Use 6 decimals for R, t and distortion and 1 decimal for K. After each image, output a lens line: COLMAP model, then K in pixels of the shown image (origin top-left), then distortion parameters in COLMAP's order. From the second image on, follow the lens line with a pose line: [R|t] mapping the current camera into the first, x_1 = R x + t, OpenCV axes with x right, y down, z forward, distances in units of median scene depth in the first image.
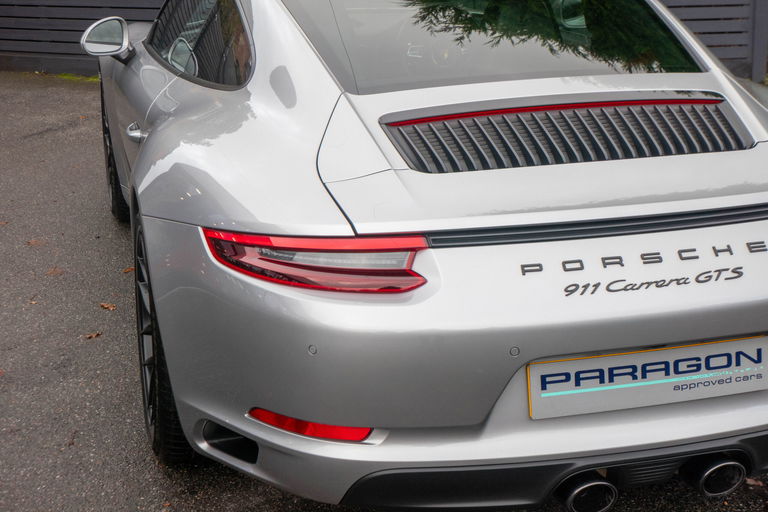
lens RADIAL K [[1283.8, 0, 383.8], [0, 1283.8, 248.6], [0, 0, 1]] dist [0.004361, -0.328174]
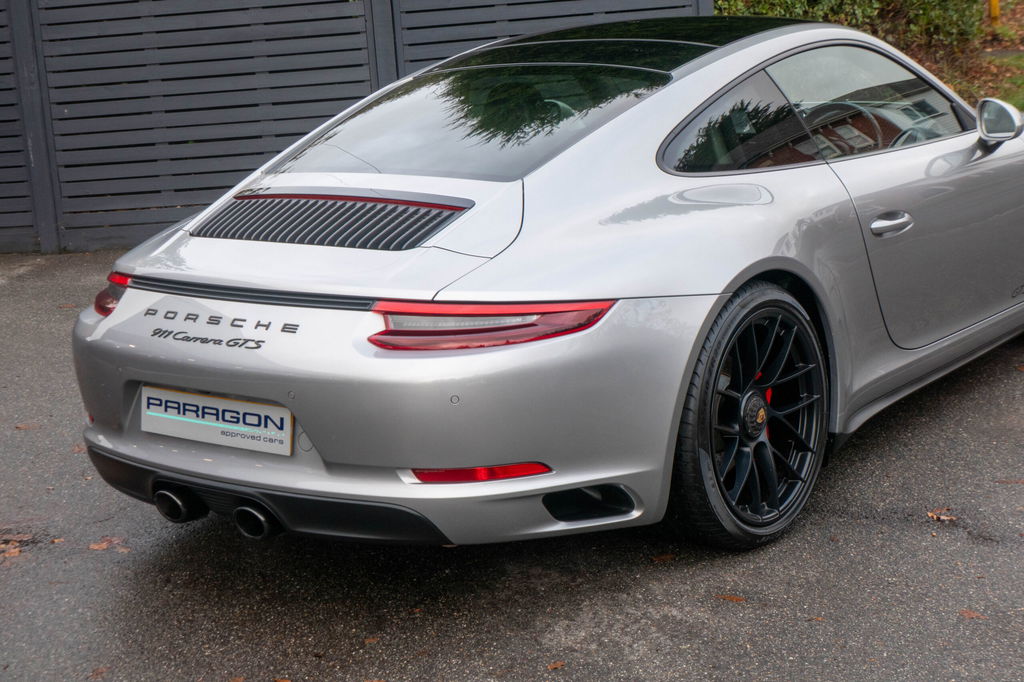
lens RADIAL K [[1711.7, 0, 511.7], [0, 1711.7, 331.2], [0, 0, 1]] dist [0.004361, -0.328174]
pose [[0.613109, 0.147253, -0.776154, 1.632445], [-0.172540, 0.983715, 0.050336, -0.112091], [0.770926, 0.103056, 0.628532, 0.199502]]
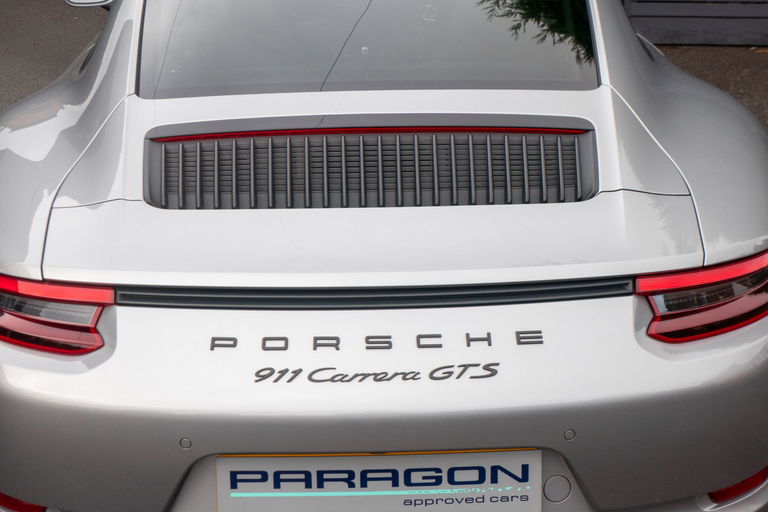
lens RADIAL K [[1283.8, 0, 383.8], [0, 1283.8, 248.6], [0, 0, 1]] dist [0.004361, -0.328174]
pose [[0.974807, 0.085947, -0.205826, 0.370148], [-0.072336, 0.994722, 0.072776, -0.108917], [0.210995, -0.056054, 0.975879, 0.221425]]
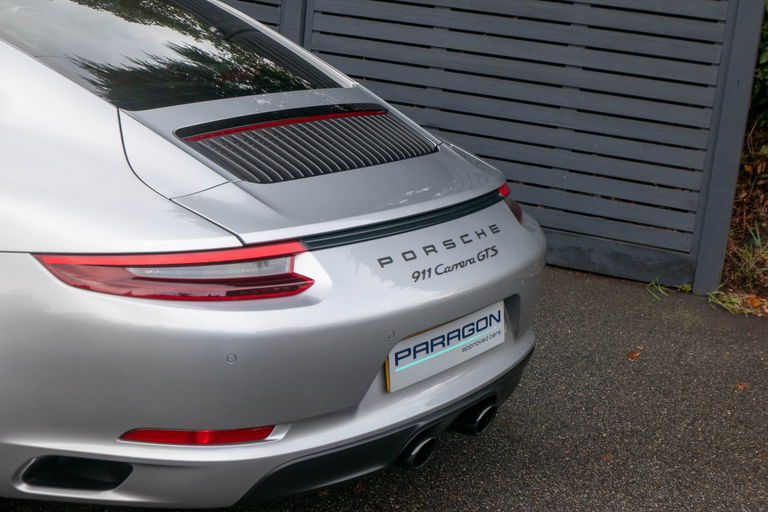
lens RADIAL K [[1283.8, 0, 383.8], [0, 1283.8, 248.6], [0, 0, 1]] dist [0.004361, -0.328174]
pose [[0.749495, -0.082664, 0.656829, -0.623853], [0.081605, 0.996143, 0.032250, -0.032130], [-0.656962, 0.029429, 0.753349, 0.134940]]
